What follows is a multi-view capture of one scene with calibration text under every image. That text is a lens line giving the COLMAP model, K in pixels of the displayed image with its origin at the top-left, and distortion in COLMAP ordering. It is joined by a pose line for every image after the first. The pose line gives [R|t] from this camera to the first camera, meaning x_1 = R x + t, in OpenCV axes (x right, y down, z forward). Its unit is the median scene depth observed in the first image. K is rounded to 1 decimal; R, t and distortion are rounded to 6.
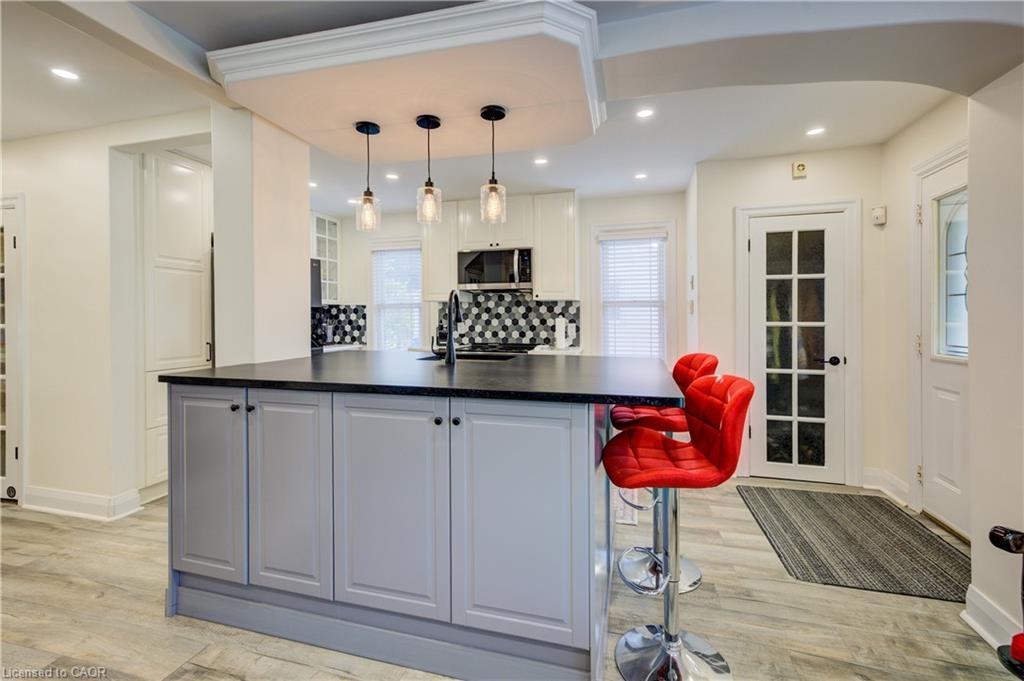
lens RADIAL K [[443.1, 0, 507.0], [0, 443.1, 314.6], [0, 0, 1]] dist [0.008046, 0.001613]
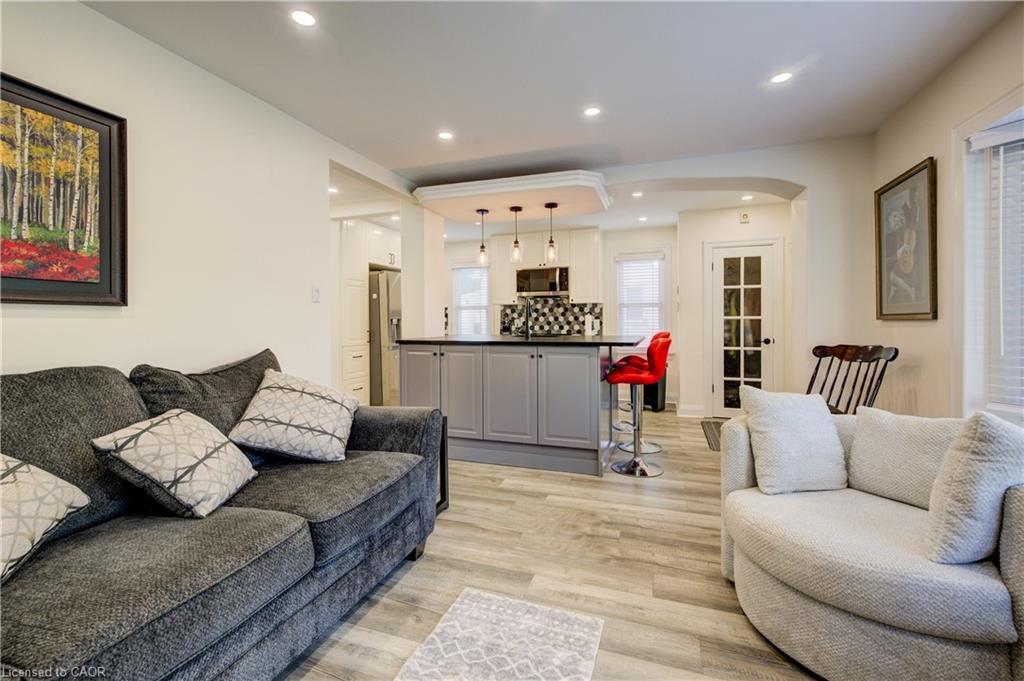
lens RADIAL K [[443.1, 0, 502.2], [0, 443.1, 323.8], [0, 0, 1]] dist [0.008046, 0.001613]
pose [[0.996840, -0.002698, -0.079386, -0.042388], [0.003898, 0.999880, 0.014968, 0.011726], [0.079337, -0.015230, 0.996732, -0.432519]]
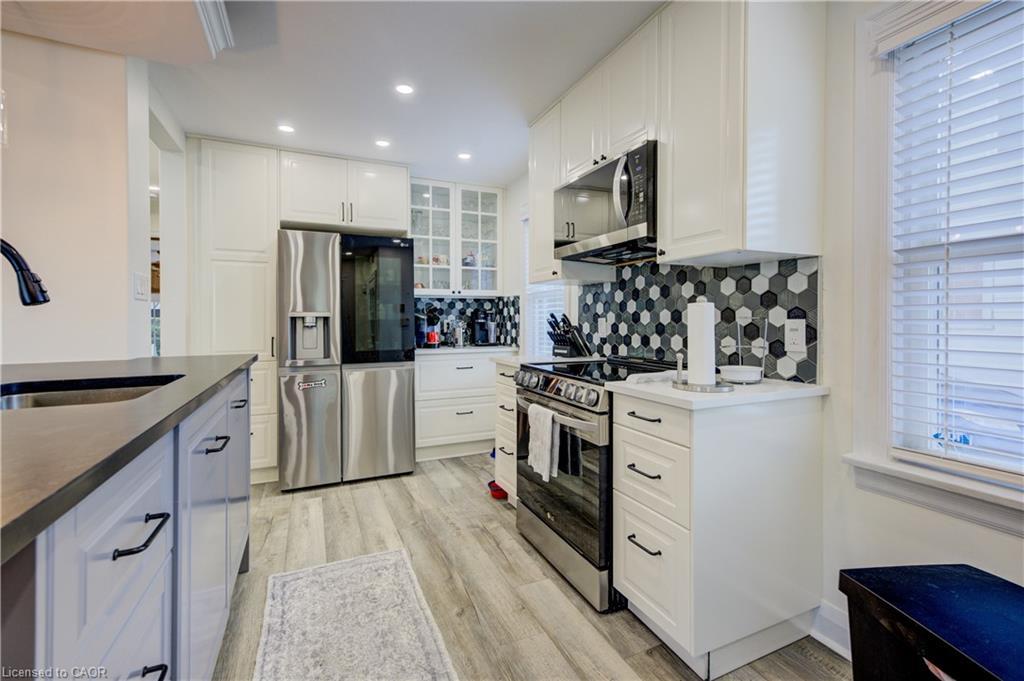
lens RADIAL K [[443.1, 0, 505.4], [0, 443.1, 320.5], [0, 0, 1]] dist [0.008046, 0.001613]
pose [[0.640357, 0.003323, -0.768070, 0.277685], [0.004602, 0.999956, 0.008163, 0.017024], [0.768064, -0.008762, 0.640314, 0.577936]]
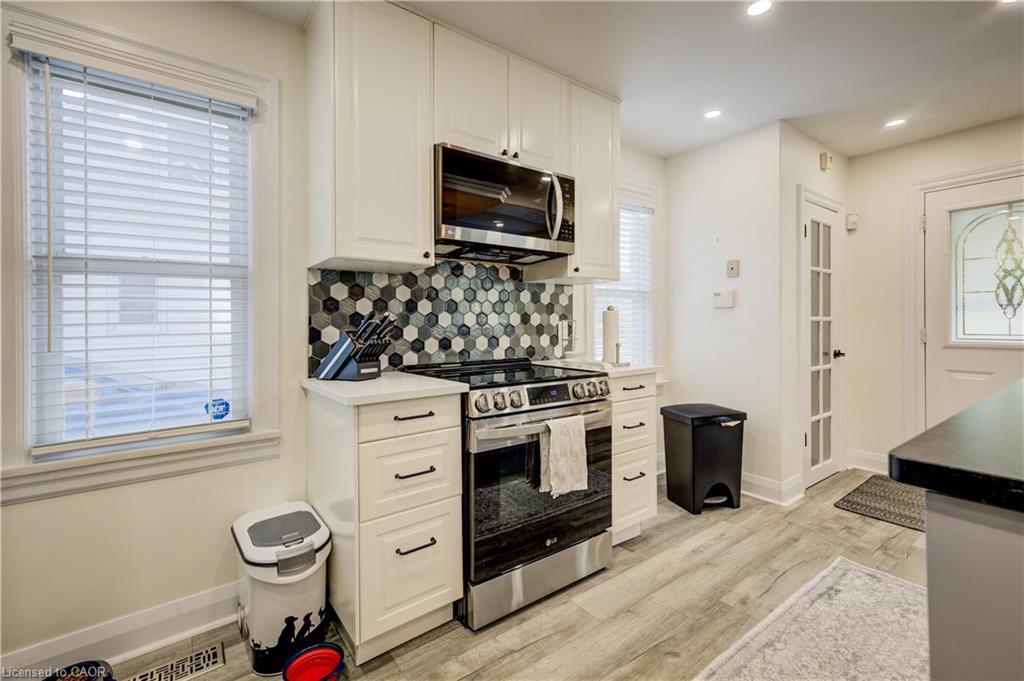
lens RADIAL K [[443.1, 0, 516.7], [0, 443.1, 318.2], [0, 0, 1]] dist [0.008046, 0.001613]
pose [[0.604690, 0.005413, 0.796442, -0.385049], [-0.004049, 0.999985, -0.003722, 0.018463], [-0.796450, -0.000974, 0.604703, 0.681467]]
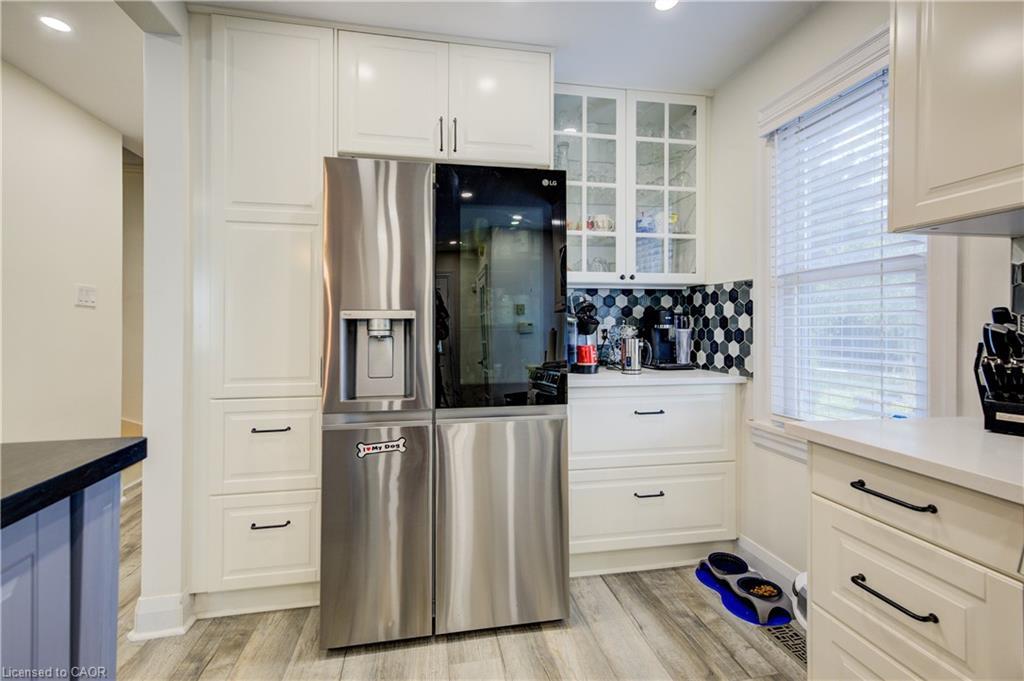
lens RADIAL K [[443.1, 0, 506.7], [0, 443.1, 320.8], [0, 0, 1]] dist [0.008046, 0.001613]
pose [[0.443732, 0.002260, -0.896157, -0.065271], [0.001851, 0.999992, 0.003439, 0.016055], [0.896158, -0.003185, 0.443724, 0.716273]]
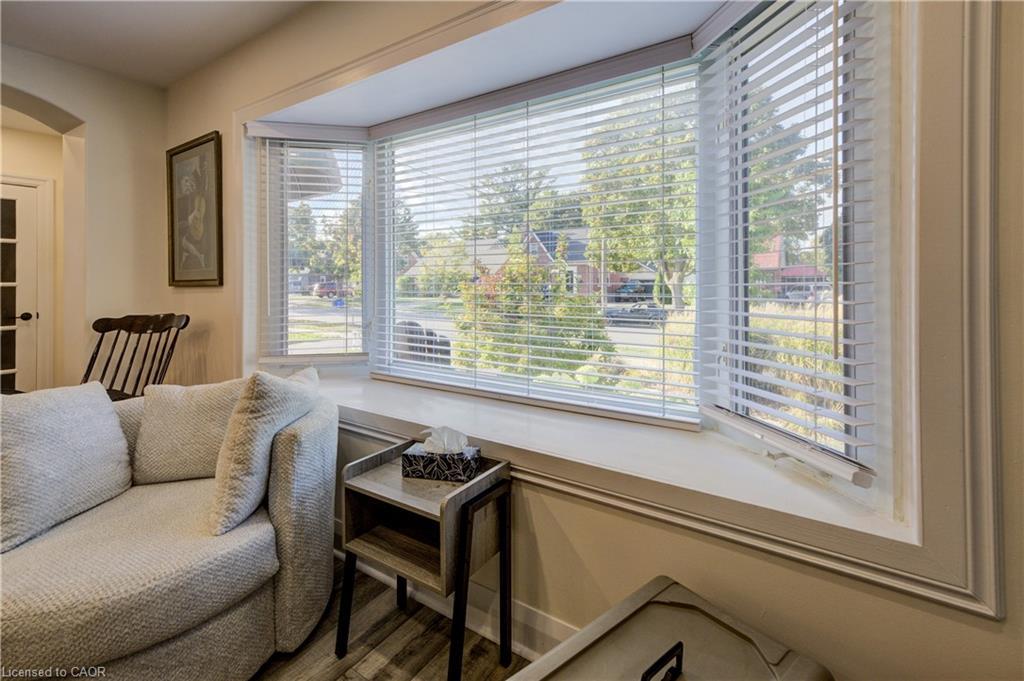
lens RADIAL K [[443.1, 0, 506.5], [0, 443.1, 271.2], [0, 0, 1]] dist [0.008046, 0.001613]
pose [[0.304430, 0.016795, 0.952387, 0.012498], [0.003307, 0.999820, -0.018689, 0.009816], [-0.952529, 0.008839, 0.304319, -0.364676]]
